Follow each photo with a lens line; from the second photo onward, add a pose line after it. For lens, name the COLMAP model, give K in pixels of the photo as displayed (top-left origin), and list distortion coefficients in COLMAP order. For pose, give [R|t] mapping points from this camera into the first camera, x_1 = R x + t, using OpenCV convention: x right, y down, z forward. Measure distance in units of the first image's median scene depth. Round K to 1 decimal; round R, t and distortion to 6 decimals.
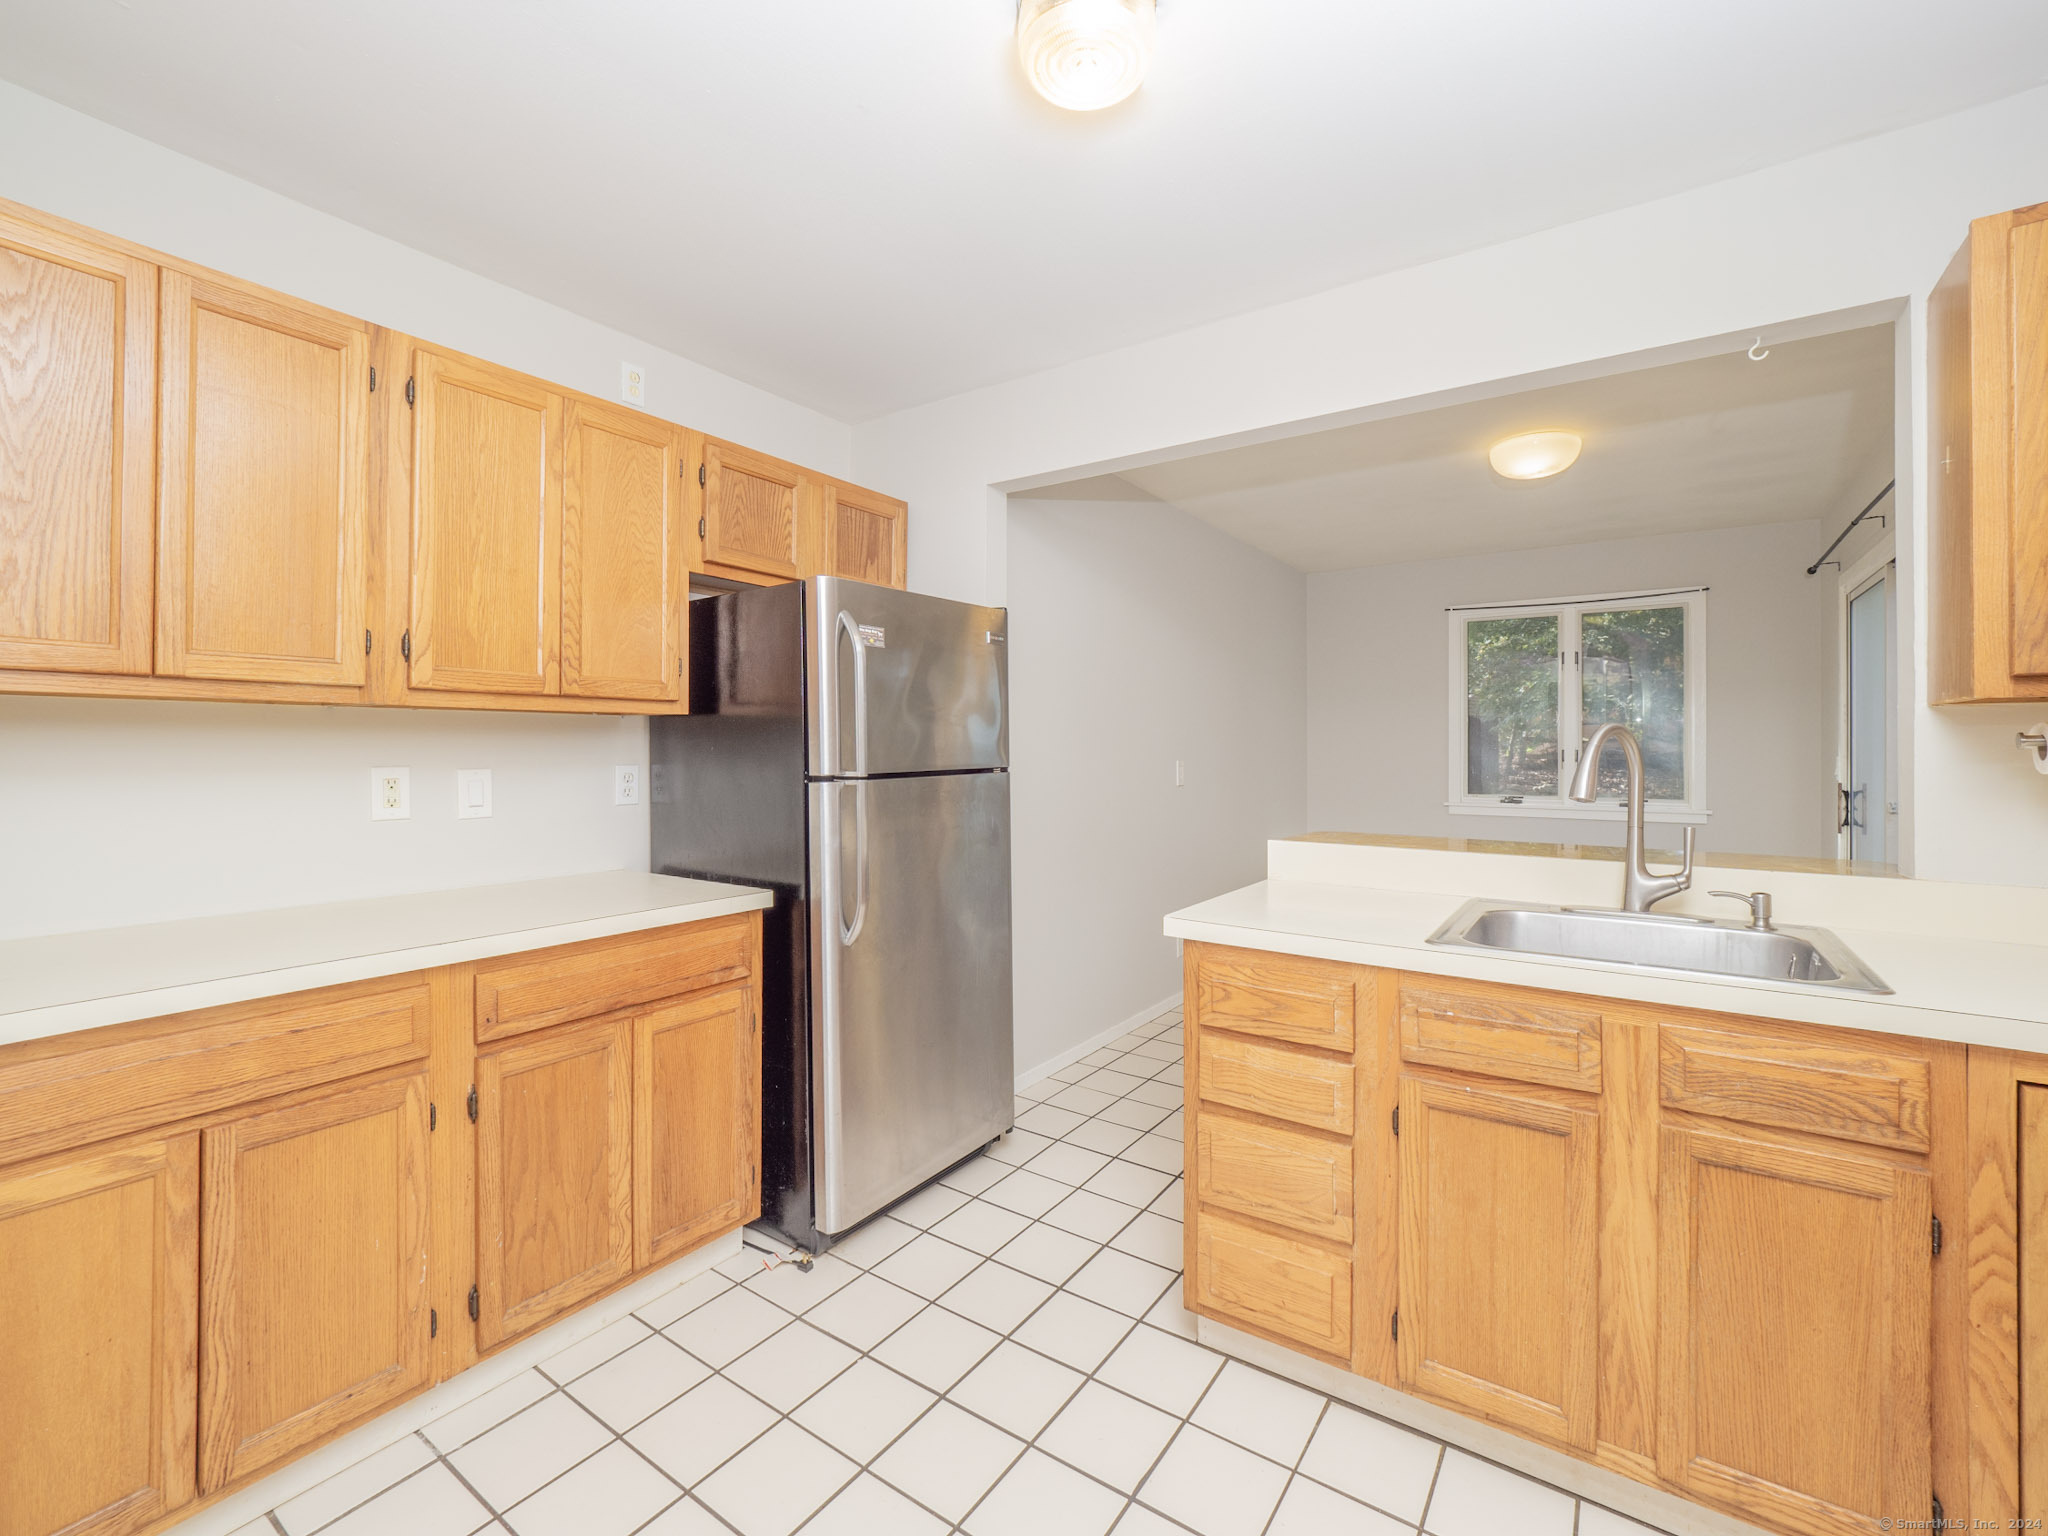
lens RADIAL K [[877.2, 0, 1017.4], [0, 877.2, 765.9], [0, 0, 1]] dist [-0.001531, -0.000712]
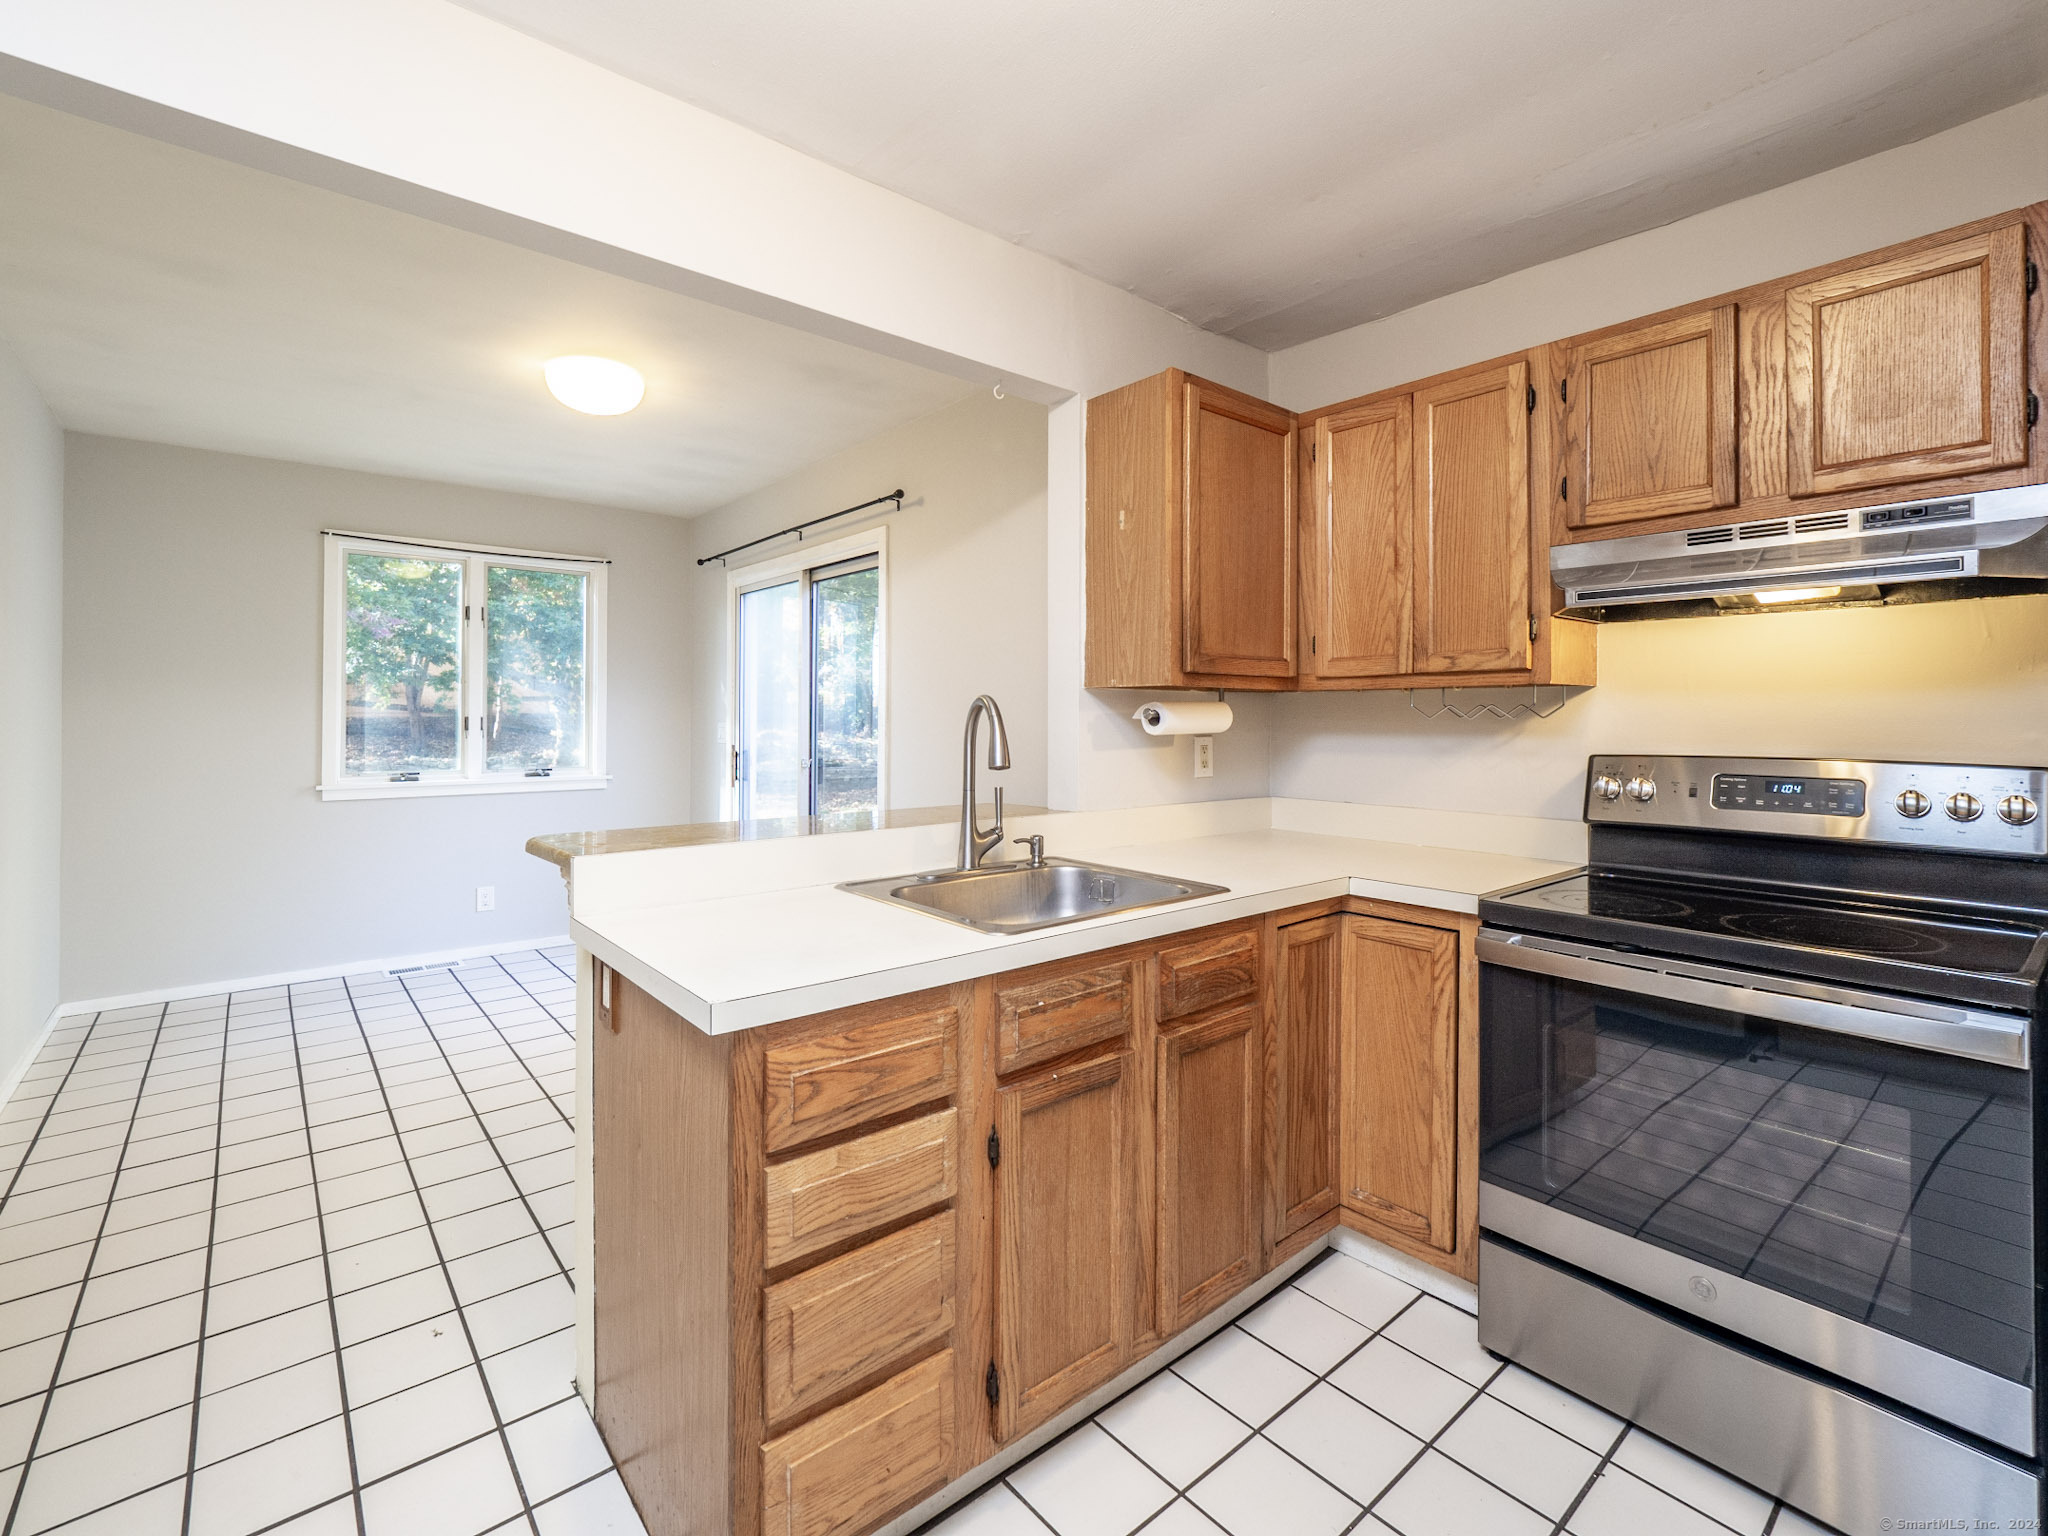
lens RADIAL K [[922.3, 0, 1025.0], [0, 922.3, 729.2], [0, 0, 1]] dist [-0.000562, -0.000338]
pose [[0.253544, -0.011084, 0.967260, -0.426786], [0.013412, 0.999879, 0.007943, -0.015736], [-0.967231, 0.010959, 0.253662, 0.719866]]
